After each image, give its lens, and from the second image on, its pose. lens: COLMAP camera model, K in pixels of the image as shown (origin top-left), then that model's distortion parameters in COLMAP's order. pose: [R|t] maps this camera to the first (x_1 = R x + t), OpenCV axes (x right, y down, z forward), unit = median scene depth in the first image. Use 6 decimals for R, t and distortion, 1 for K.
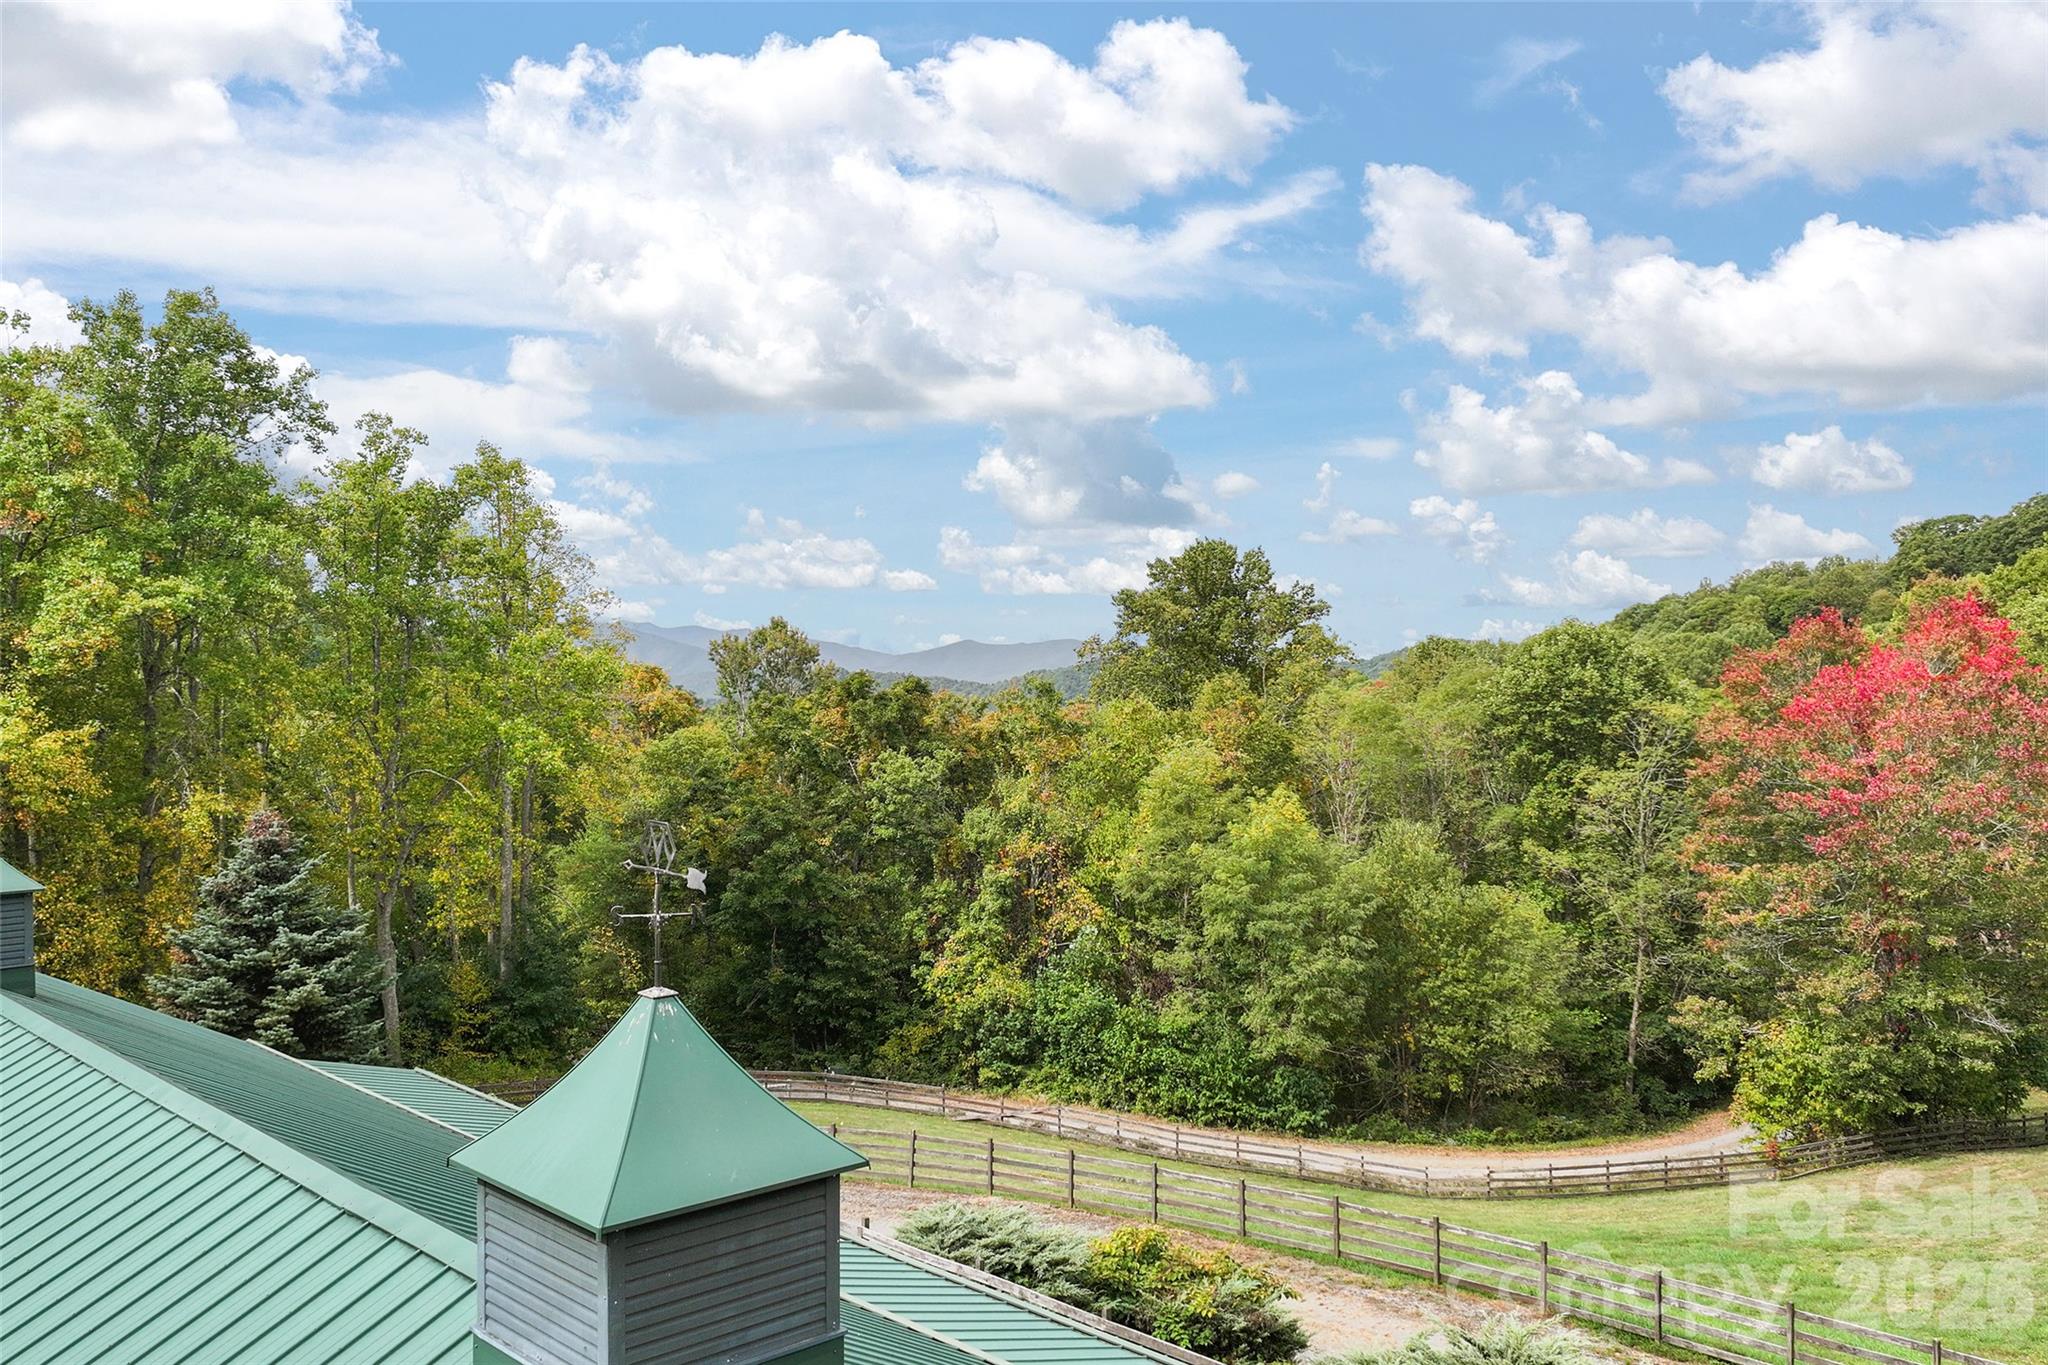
lens RADIAL K [[1688.5, 0, 1022.6], [0, 1688.5, 713.9], [0, 0, 1]] dist [-0.001159, -0.015681]
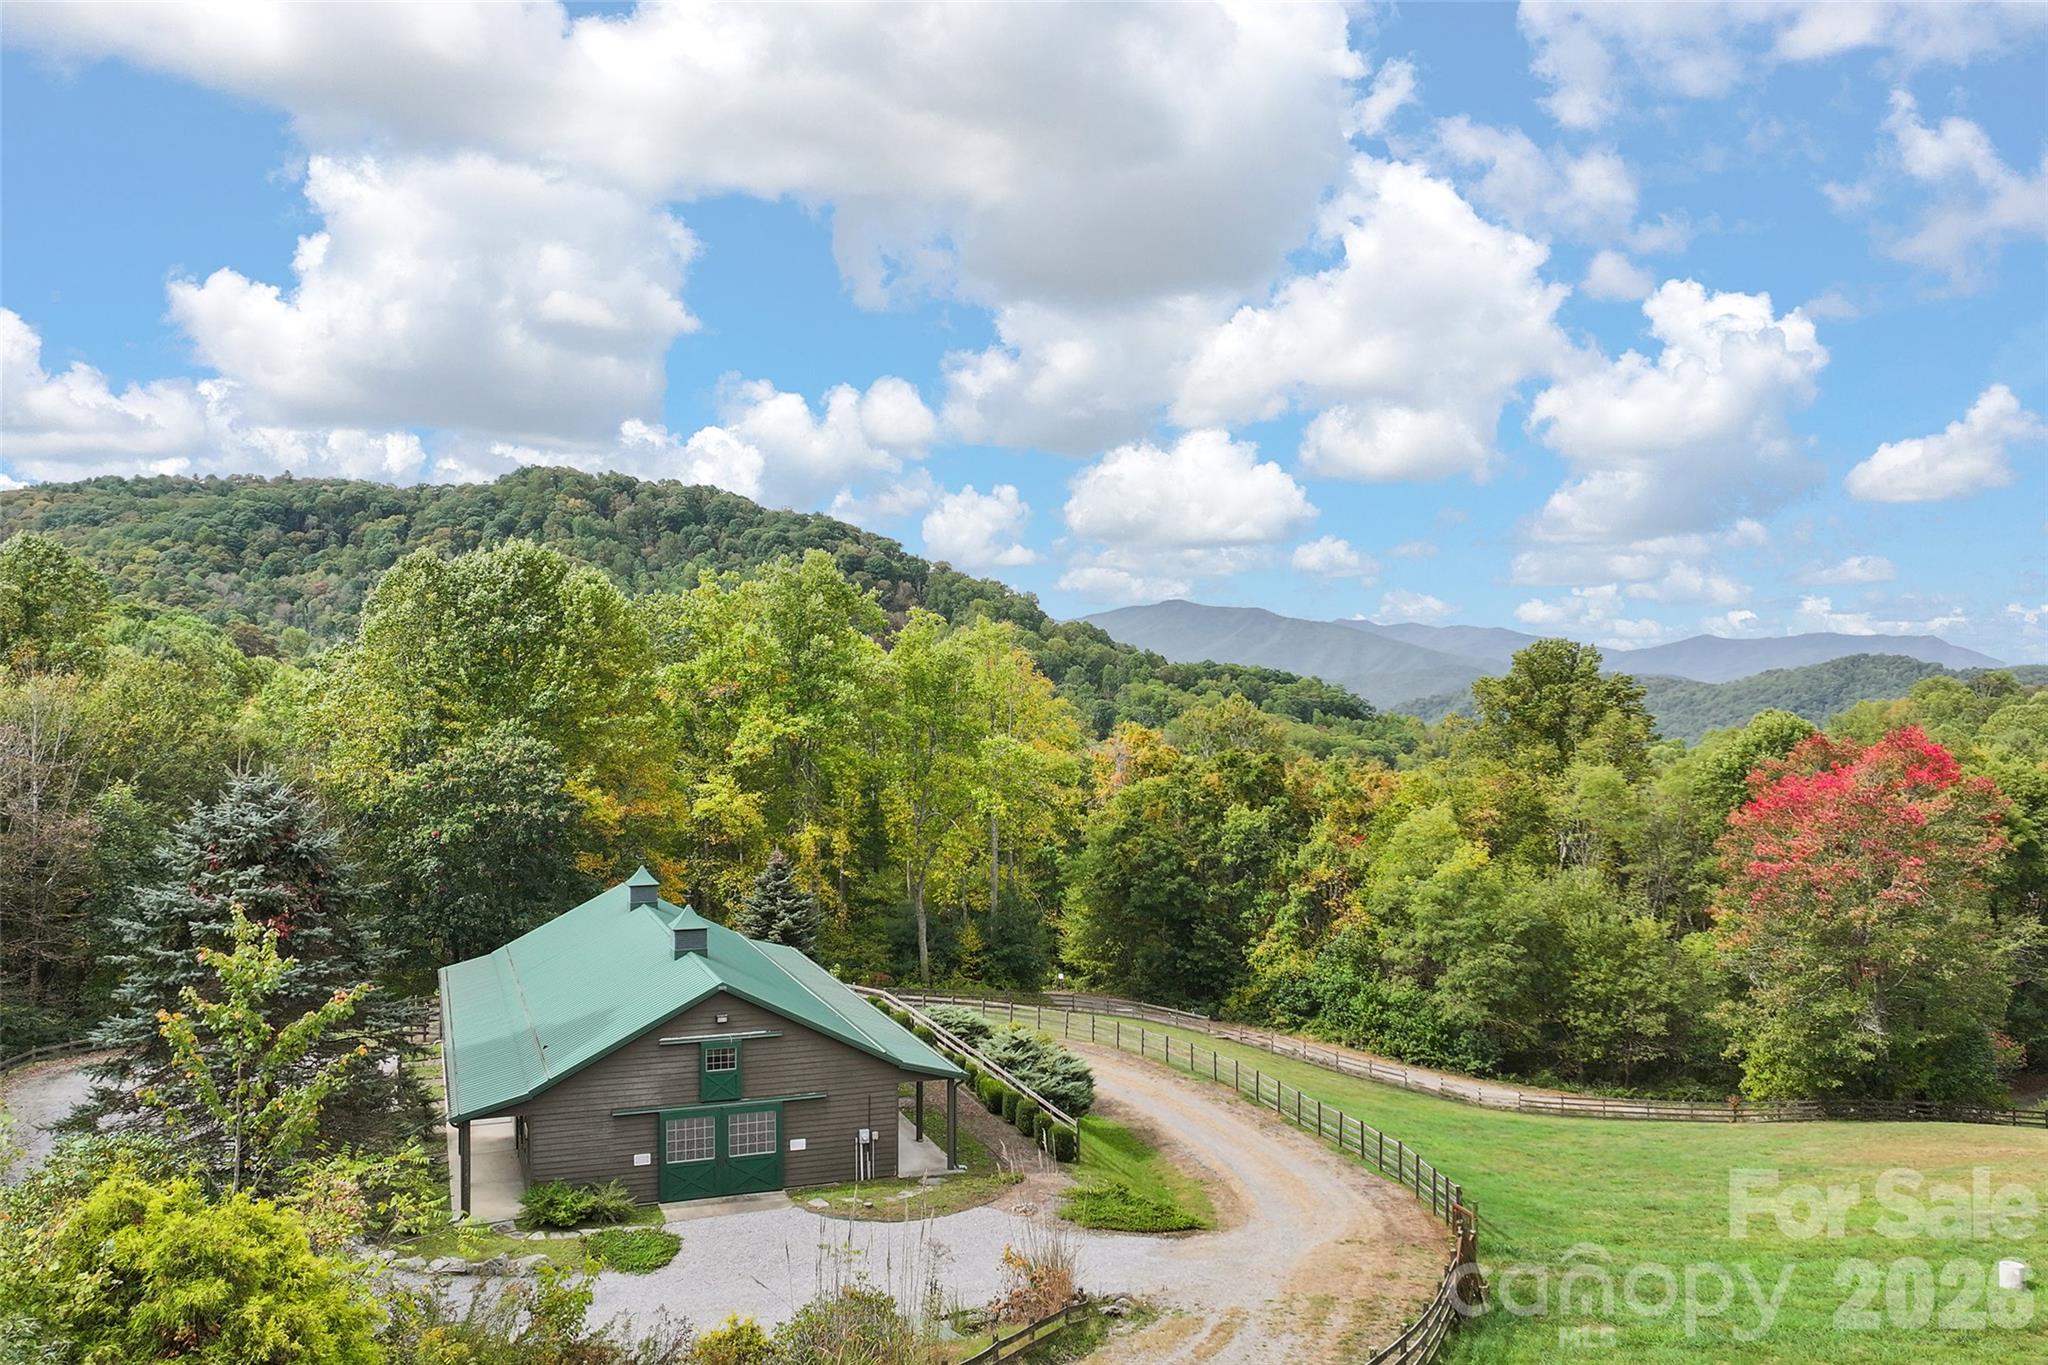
lens RADIAL K [[1688.5, 0, 1022.6], [0, 1688.5, 713.9], [0, 0, 1]] dist [-0.001159, -0.015681]
pose [[0.911556, 0.008610, -0.411086, 0.401217], [-0.007739, 0.999963, 0.003782, -0.069764], [0.411104, -0.000266, 0.911589, -0.502936]]
